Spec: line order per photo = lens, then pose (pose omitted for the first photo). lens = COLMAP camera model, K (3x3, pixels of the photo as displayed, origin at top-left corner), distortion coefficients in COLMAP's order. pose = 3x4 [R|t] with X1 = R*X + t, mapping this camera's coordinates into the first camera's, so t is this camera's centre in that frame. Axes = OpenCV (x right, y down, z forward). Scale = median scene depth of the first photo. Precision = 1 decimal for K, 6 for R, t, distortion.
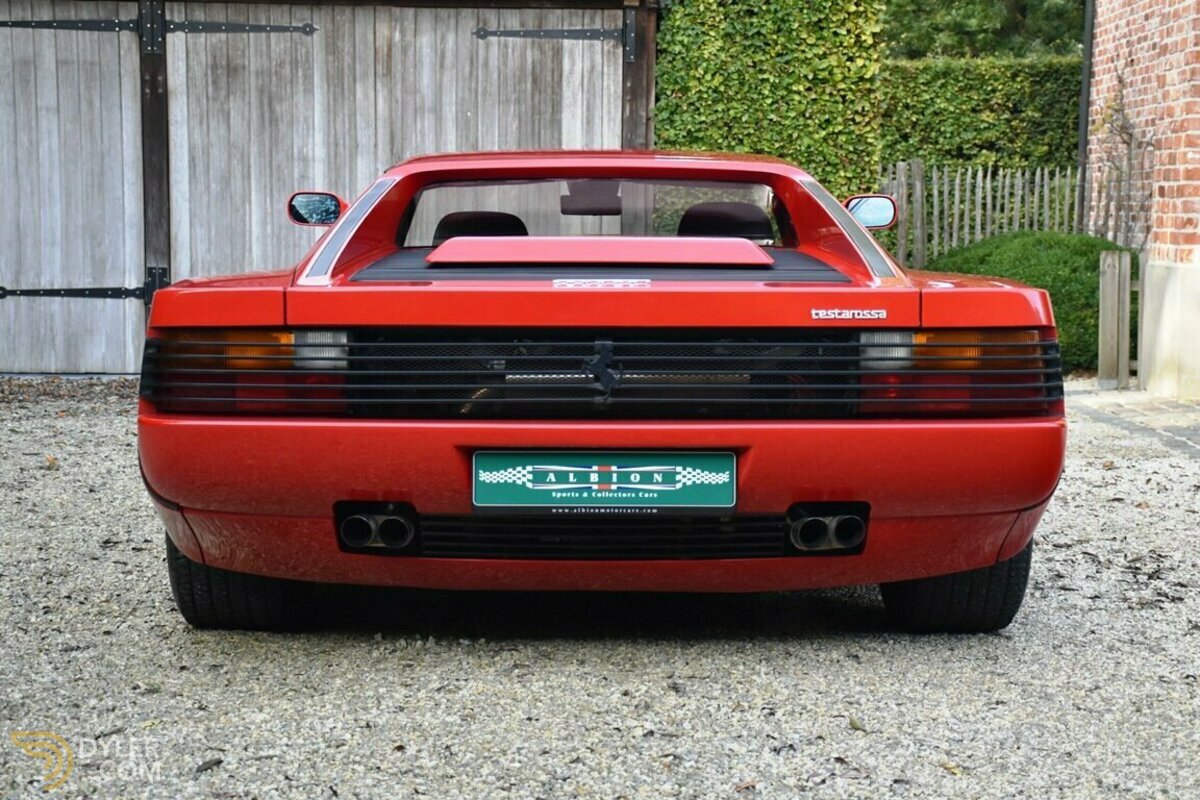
lens RADIAL K [[1954.6, 0, 599.9], [0, 1954.6, 399.2], [0, 0, 1]] dist [0.124700, 0.000000]
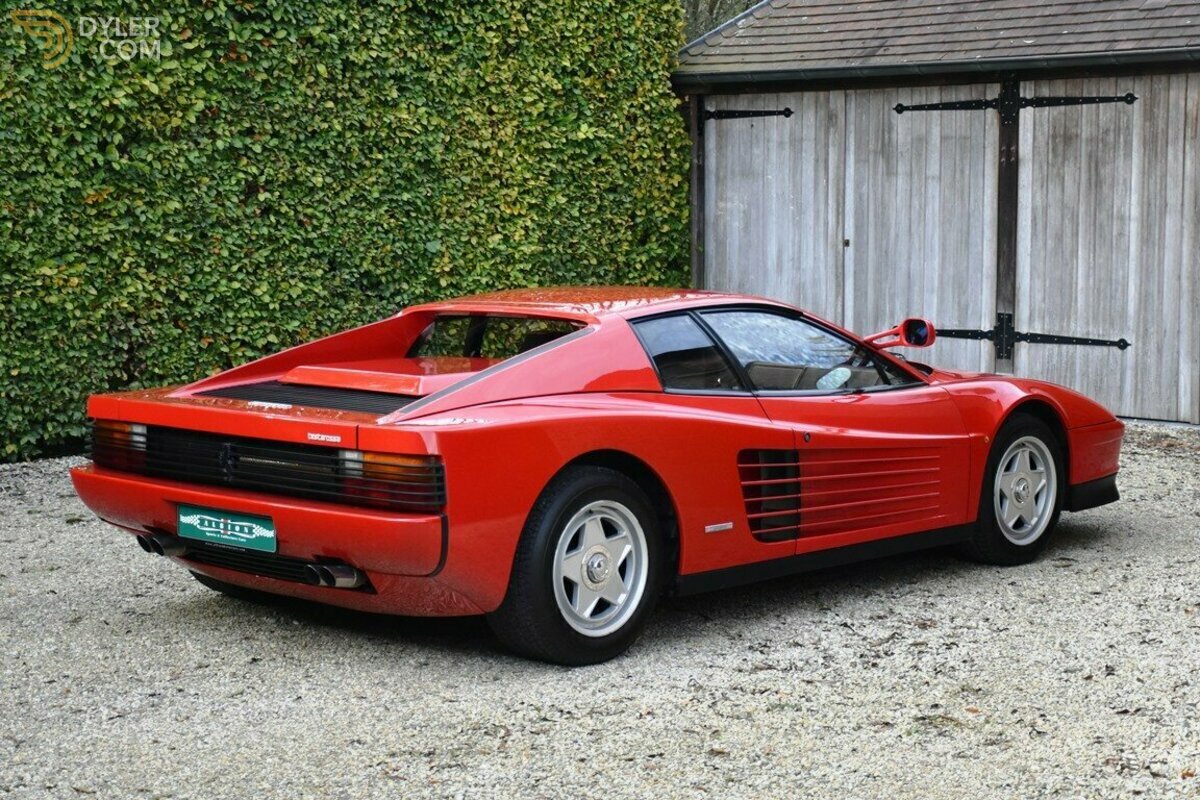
lens RADIAL K [[1980.3, 0, 600.9], [0, 1980.3, 399.2], [0, 0, 1]] dist [0.180453, 0.000000]
pose [[0.725378, 0.061803, -0.685571, 0.407089], [-0.056057, 0.997957, 0.030652, -0.040232], [0.686065, 0.016196, 0.727360, -0.001834]]
